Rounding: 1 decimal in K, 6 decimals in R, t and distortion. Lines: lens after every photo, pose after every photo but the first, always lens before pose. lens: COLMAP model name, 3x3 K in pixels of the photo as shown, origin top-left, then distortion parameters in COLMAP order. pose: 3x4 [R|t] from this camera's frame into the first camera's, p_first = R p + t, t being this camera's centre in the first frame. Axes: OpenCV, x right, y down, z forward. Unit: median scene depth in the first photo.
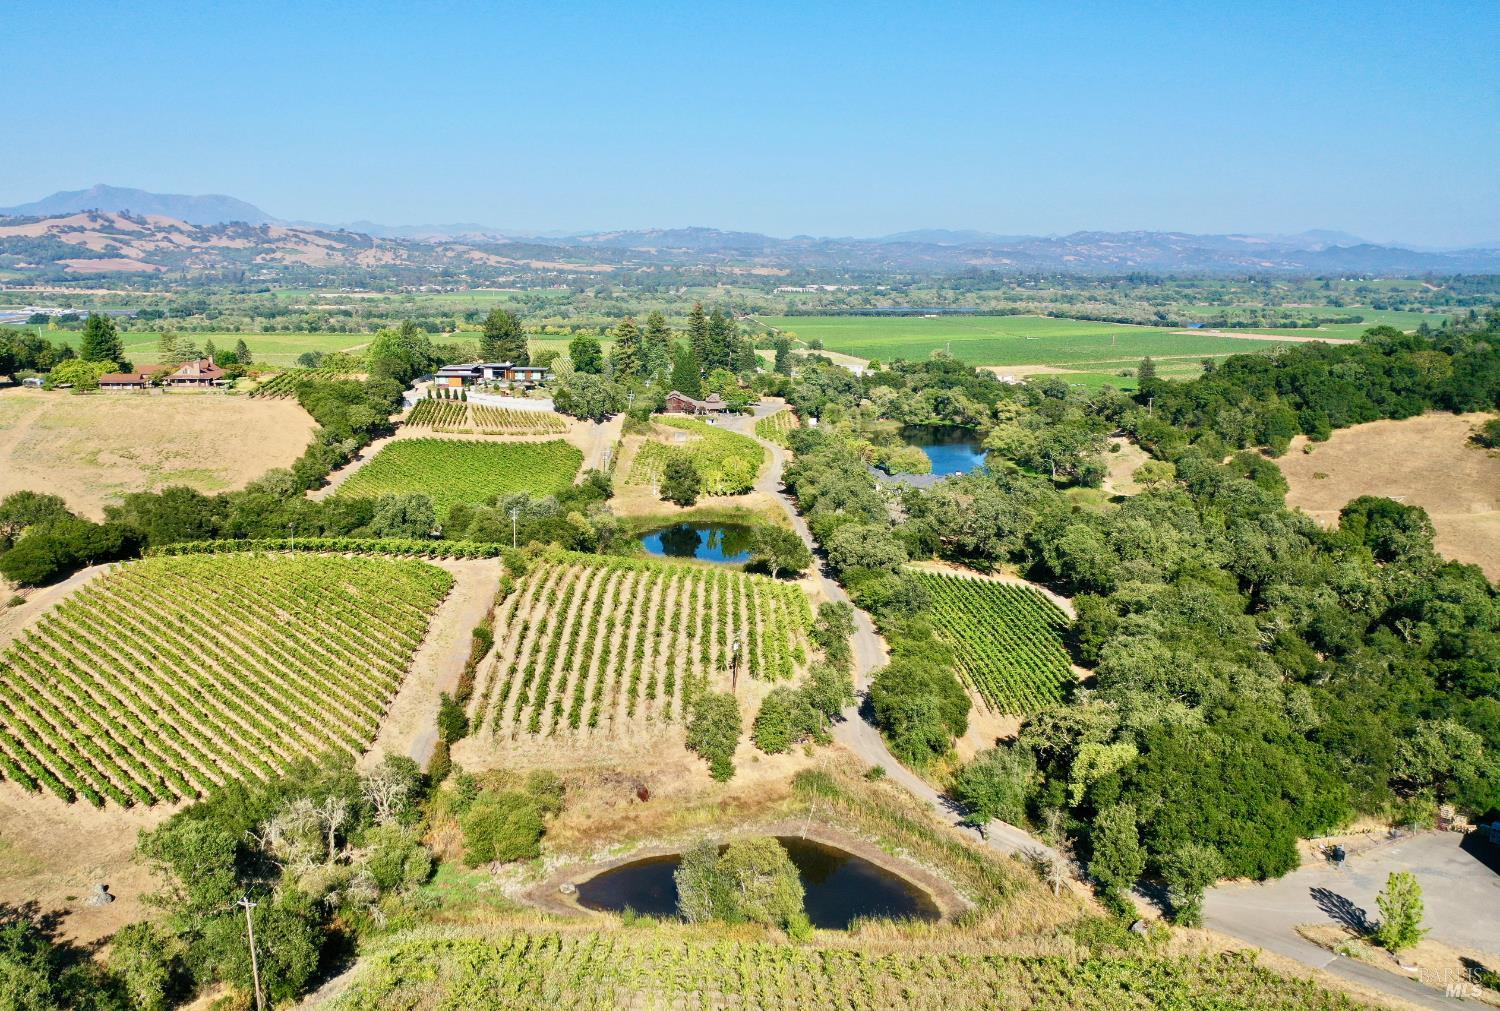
lens RADIAL K [[1276.8, 0, 683.1], [0, 1276.8, 532.0], [0, 0, 1]] dist [-0.009440, 0.011922]
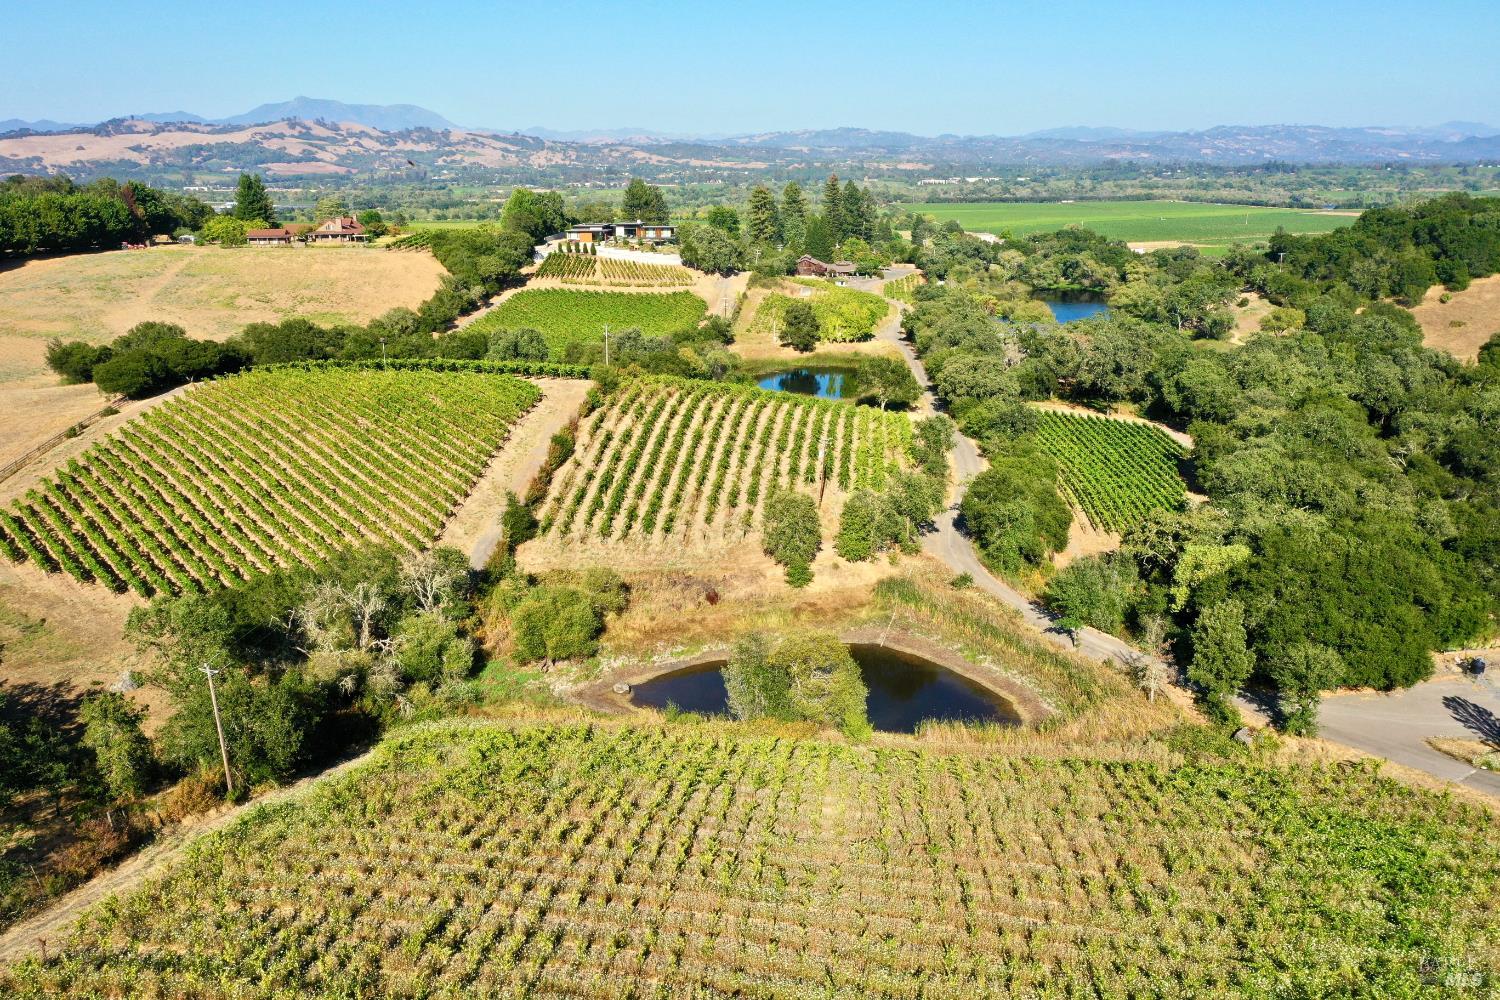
lens RADIAL K [[1179.3, 0, 746.6], [0, 1179.3, 487.0], [0, 0, 1]] dist [-0.001571, -0.007726]
pose [[0.997327, 0.006575, -0.072775, 0.020467], [-0.002222, 0.998212, 0.059735, 0.025549], [0.073038, -0.059413, 0.995558, 0.048539]]
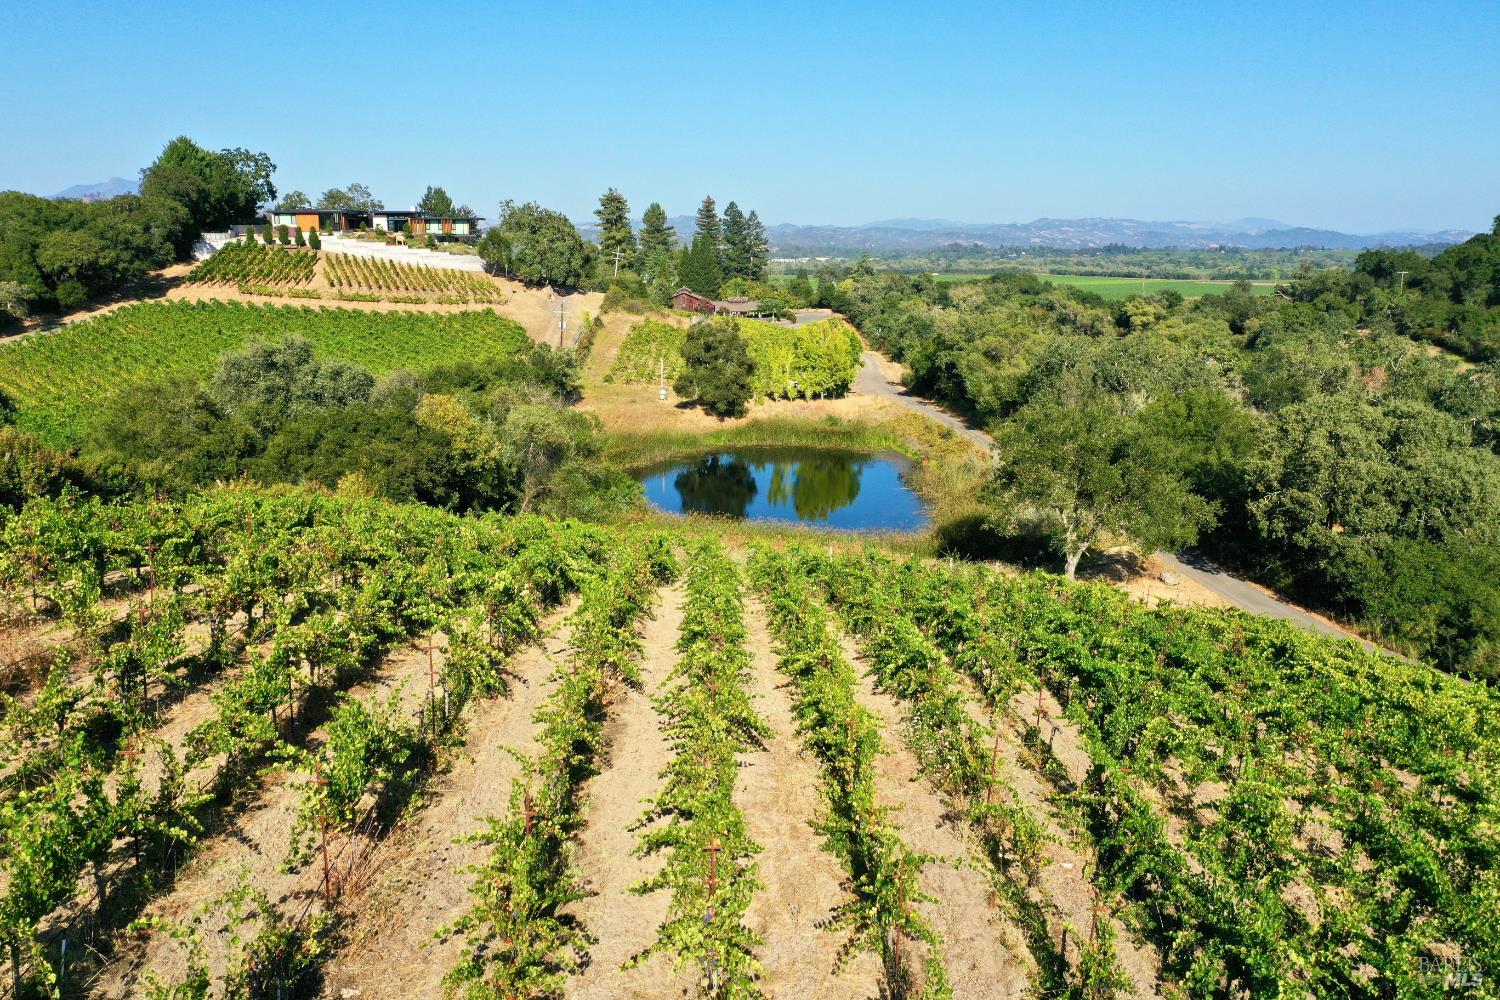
lens RADIAL K [[1179.3, 0, 747.3], [0, 1179.3, 493.5], [0, 0, 1]] dist [-0.001571, -0.007726]
pose [[0.998209, -0.016617, 0.057470, -0.013923], [0.016991, 0.999838, -0.006015, 0.009868], [-0.057361, 0.006980, 0.998329, 0.448402]]
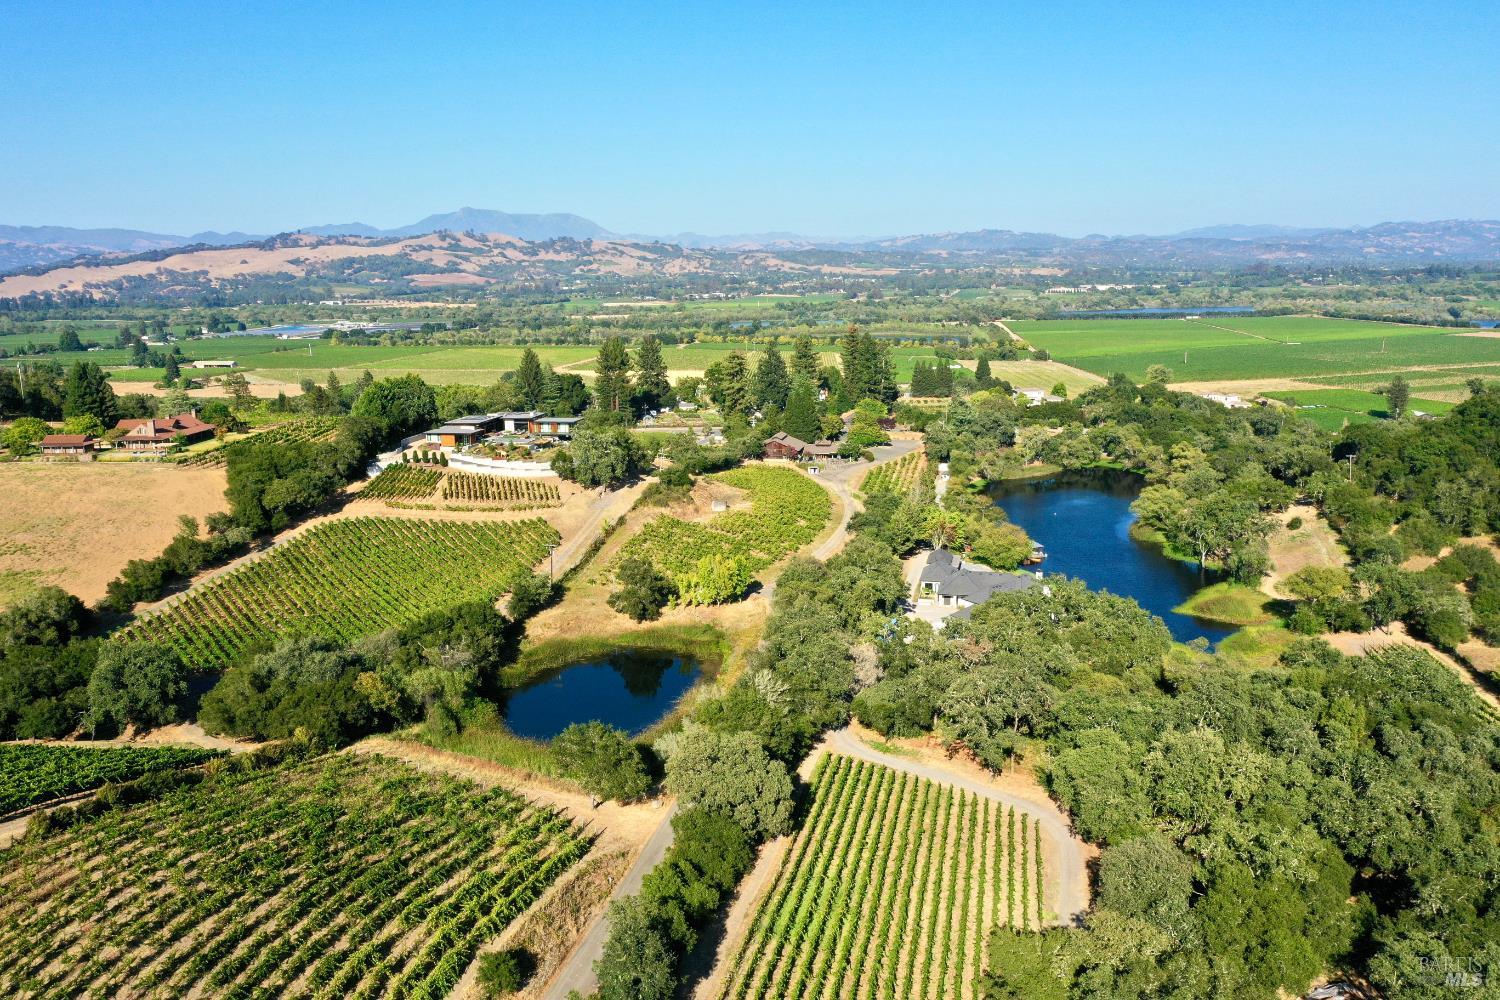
lens RADIAL K [[1179.3, 0, 748.9], [0, 1179.3, 497.6], [0, 0, 1]] dist [-0.001571, -0.007726]
pose [[0.981219, 0.014324, -0.192365, 0.163862], [-0.016926, 0.999786, -0.011892, -0.071516], [0.192154, 0.014924, 0.981251, 0.261901]]
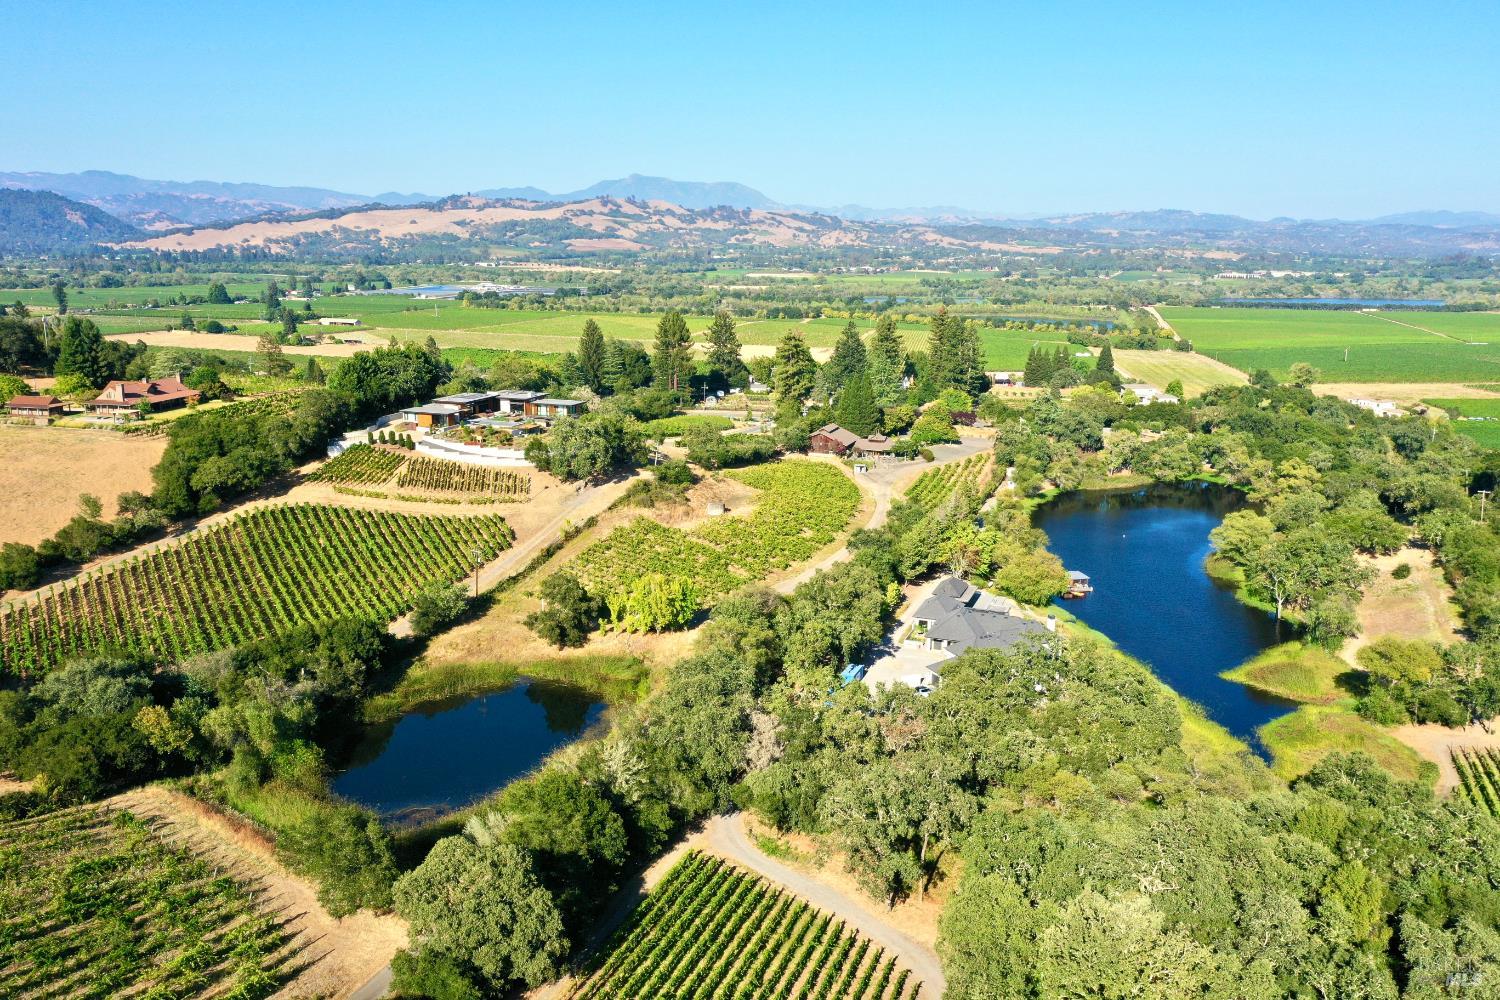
lens RADIAL K [[1179.3, 0, 750.6], [0, 1179.3, 499.3], [0, 0, 1]] dist [-0.001571, -0.007726]
pose [[0.946619, 0.073672, -0.313822, 0.228655], [-0.071672, 0.997267, 0.017925, -0.094026], [0.314285, 0.005524, 0.949312, 0.372893]]
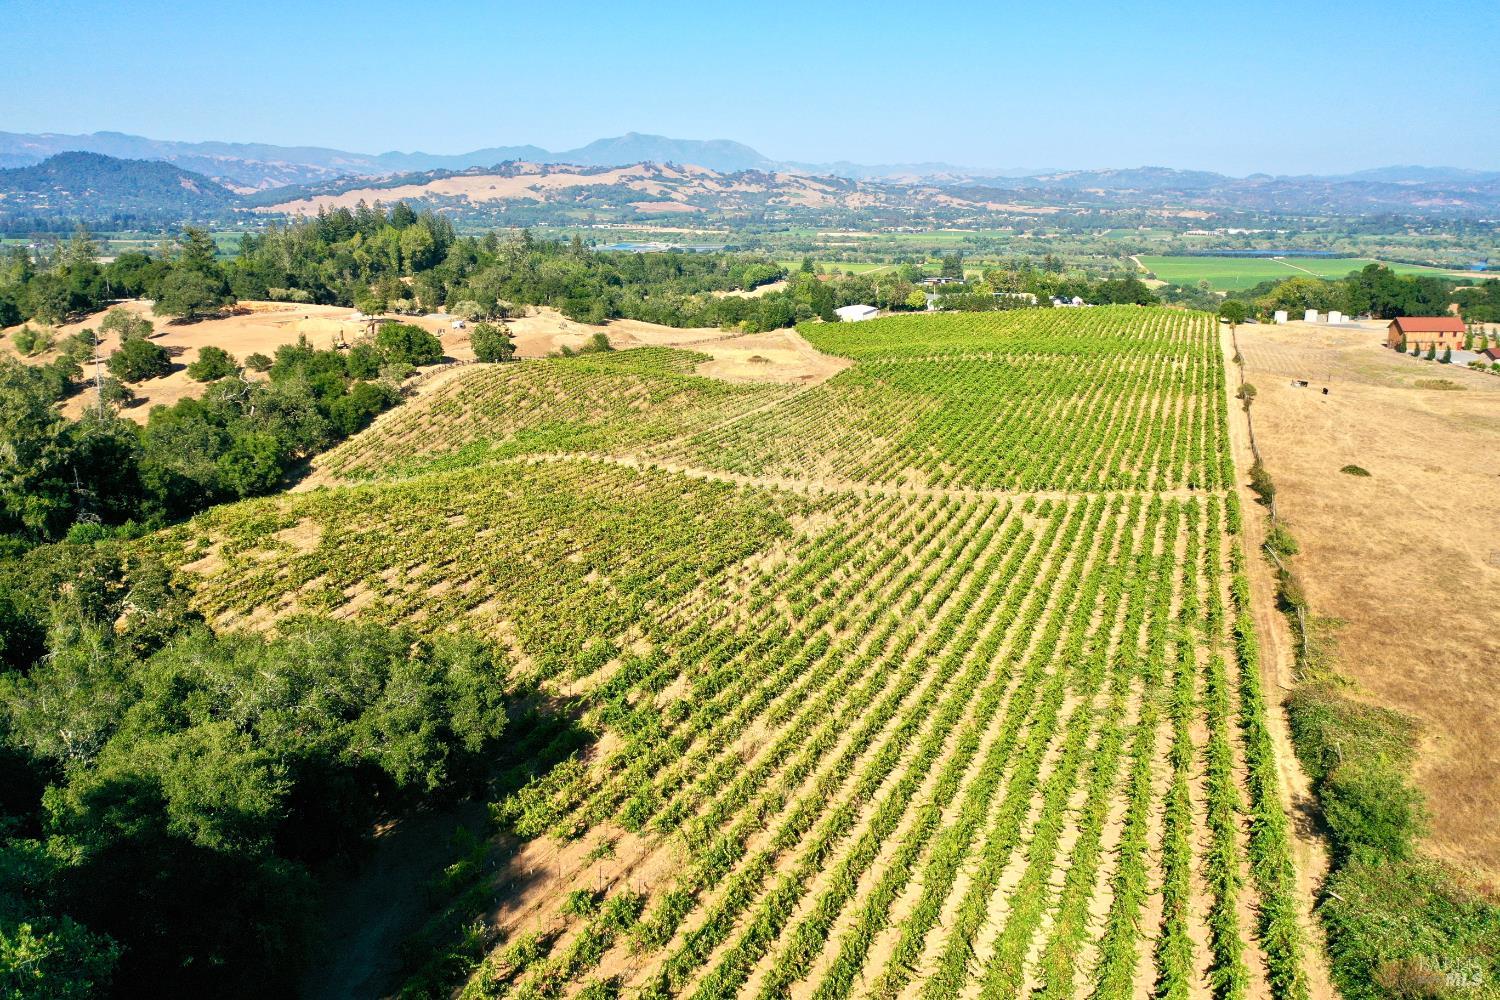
lens RADIAL K [[1179.3, 0, 743.6], [0, 1179.3, 497.2], [0, 0, 1]] dist [-0.001571, -0.007726]
pose [[0.949725, 0.078225, -0.303155, 0.239387], [-0.065575, 0.996507, 0.051701, 0.231621], [0.306141, -0.029222, 0.951538, -1.522993]]
